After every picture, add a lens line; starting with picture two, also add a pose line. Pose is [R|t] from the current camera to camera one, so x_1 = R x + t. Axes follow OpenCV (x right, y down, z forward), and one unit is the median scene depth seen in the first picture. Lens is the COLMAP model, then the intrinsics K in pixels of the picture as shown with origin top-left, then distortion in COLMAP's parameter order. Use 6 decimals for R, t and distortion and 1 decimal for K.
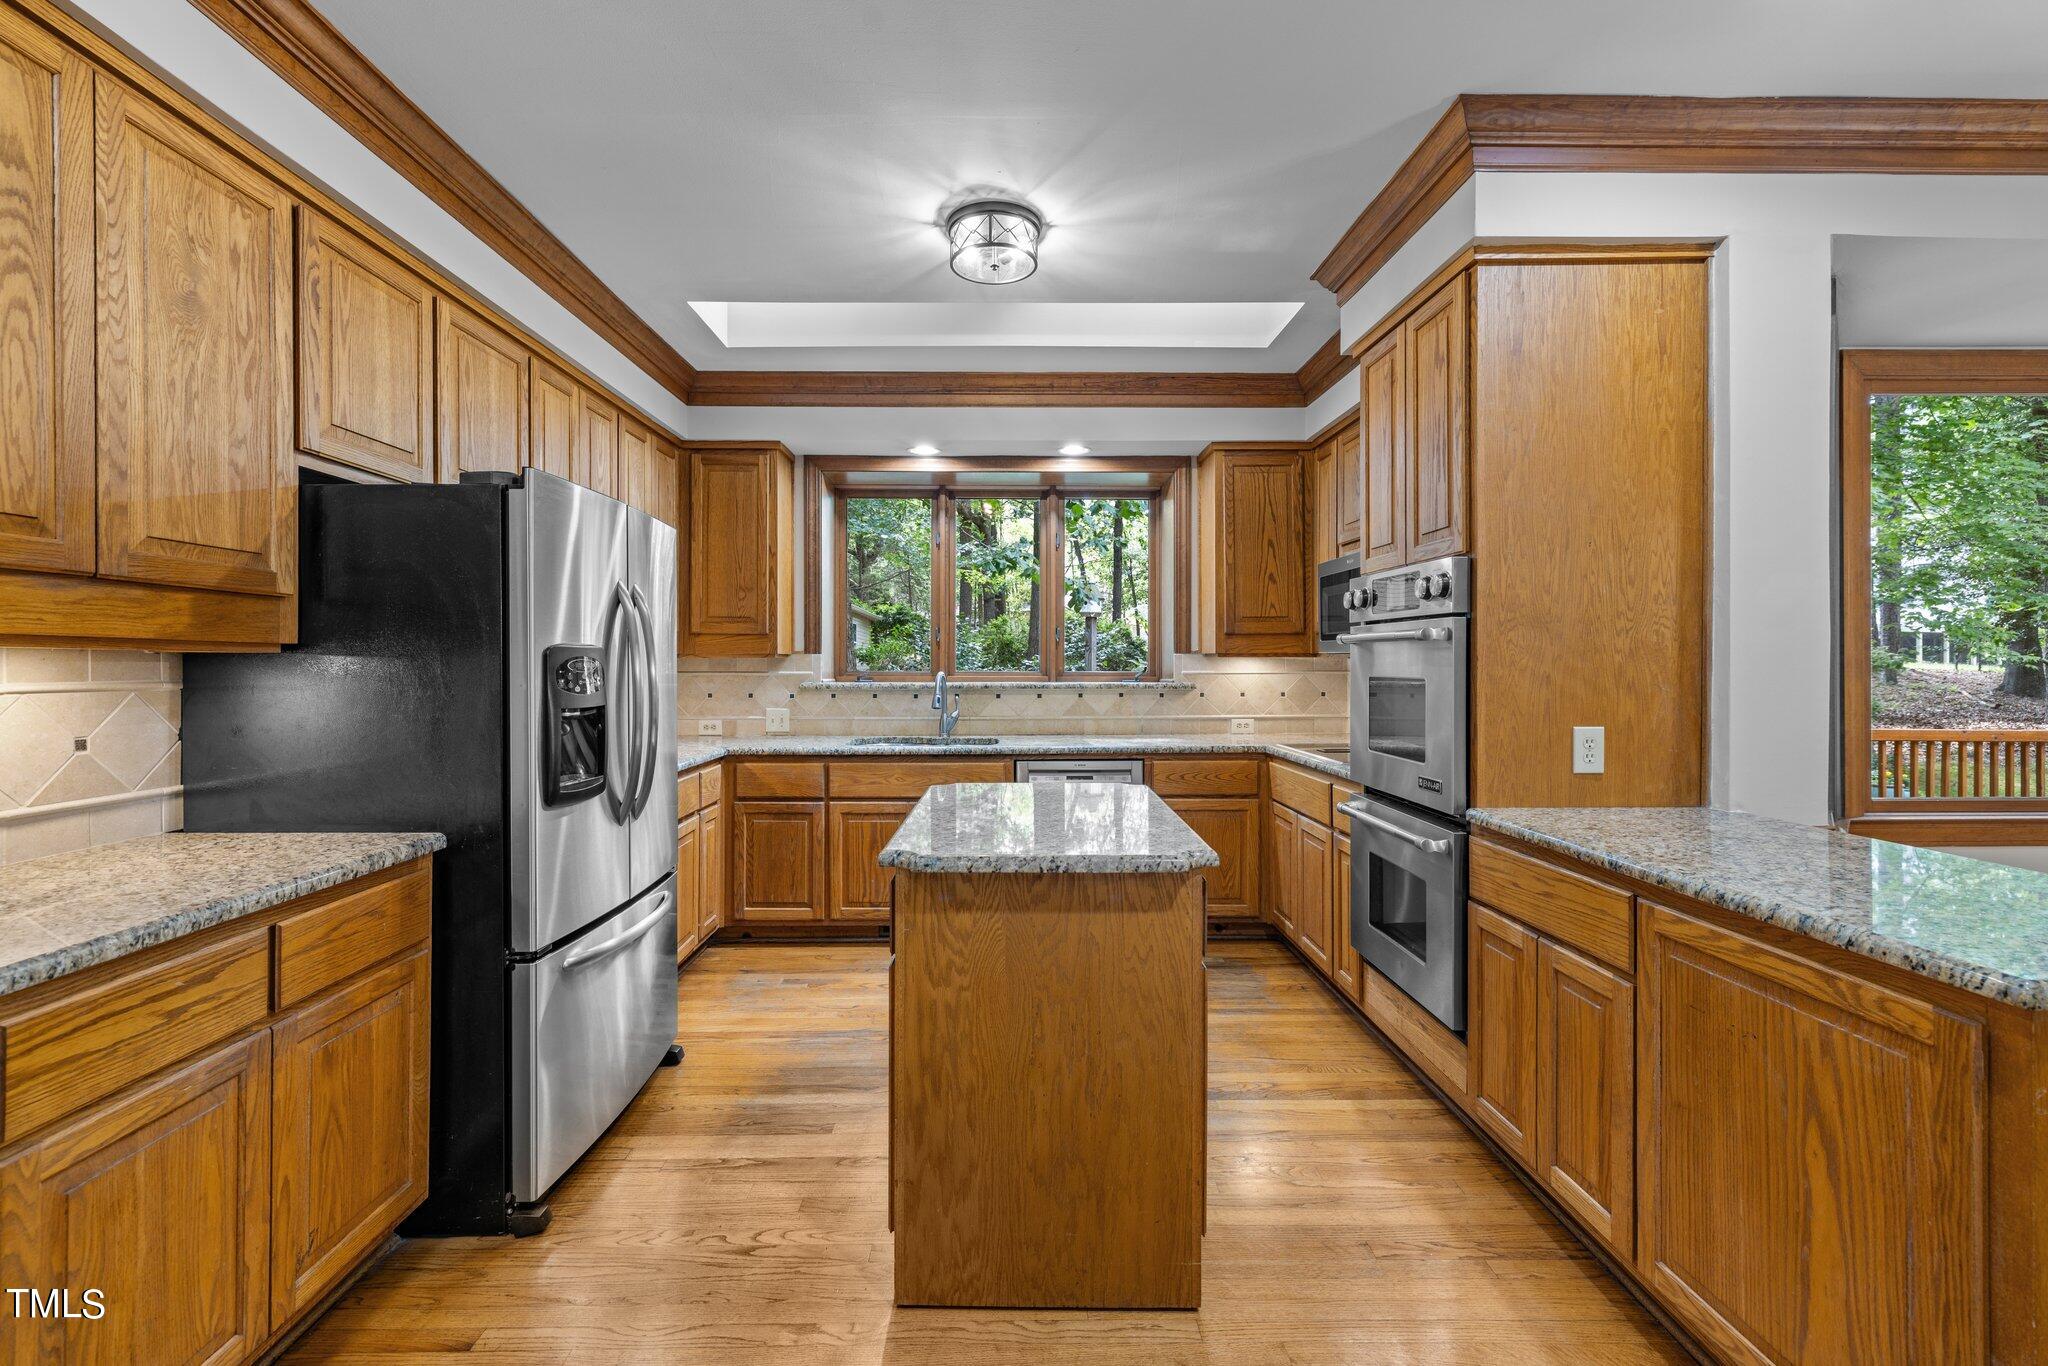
lens RADIAL K [[867.3, 0, 1014.0], [0, 867.3, 681.5], [0, 0, 1]] dist [-0.000258, -0.000029]
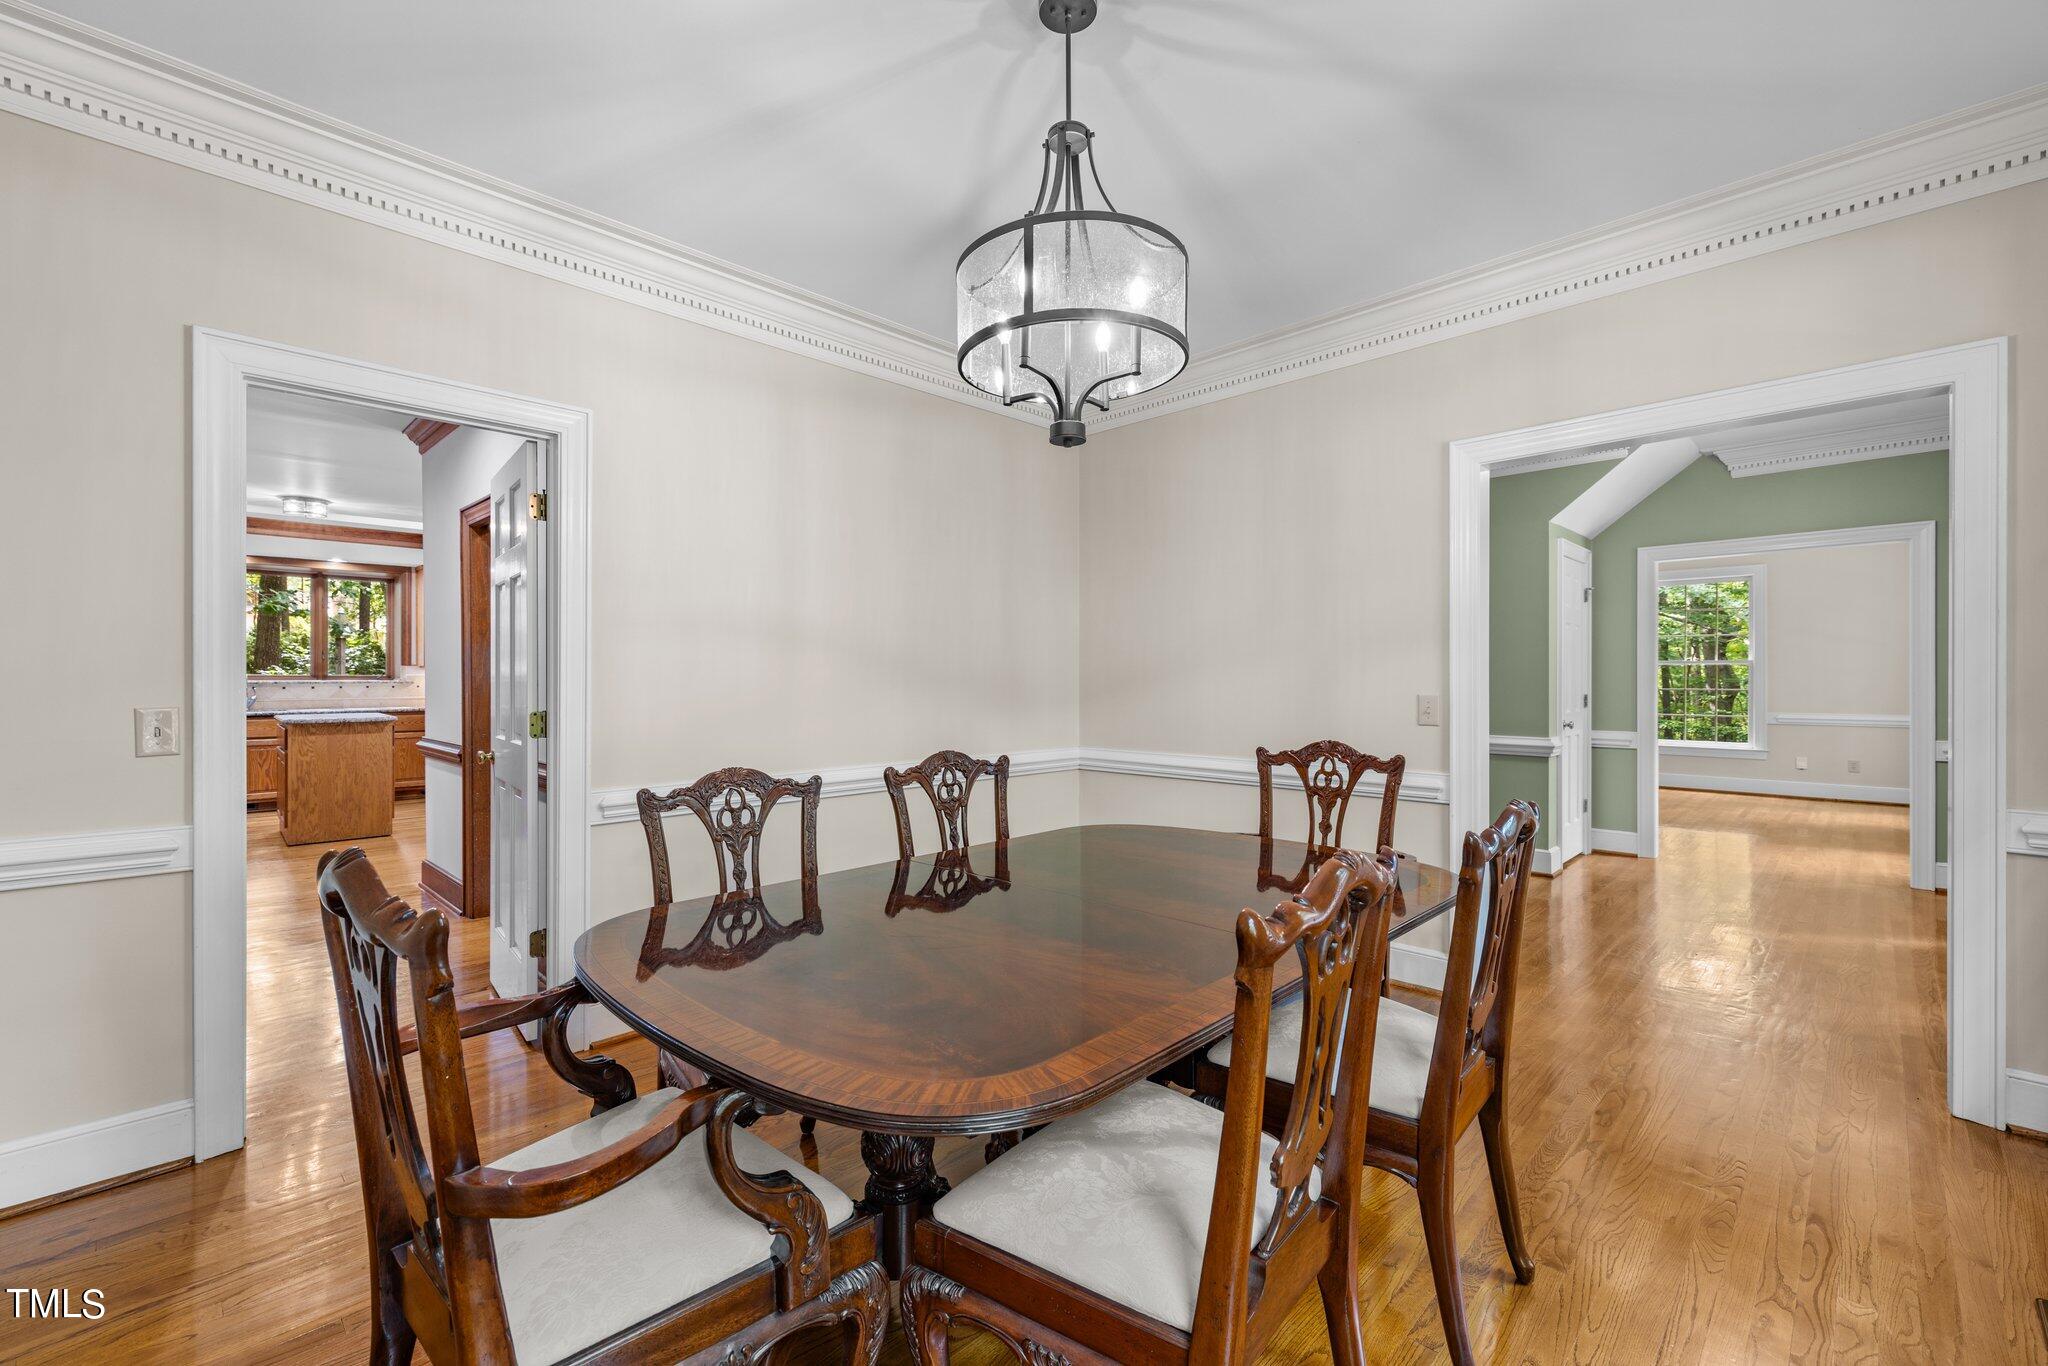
lens RADIAL K [[867.3, 0, 1028.7], [0, 867.3, 681.3], [0, 0, 1]] dist [-0.000258, -0.000029]
pose [[0.714949, 0.001926, 0.699174, -0.241666], [0.009978, 0.999866, -0.012957, 0.060684], [-0.699106, 0.016239, 0.714834, -1.974459]]
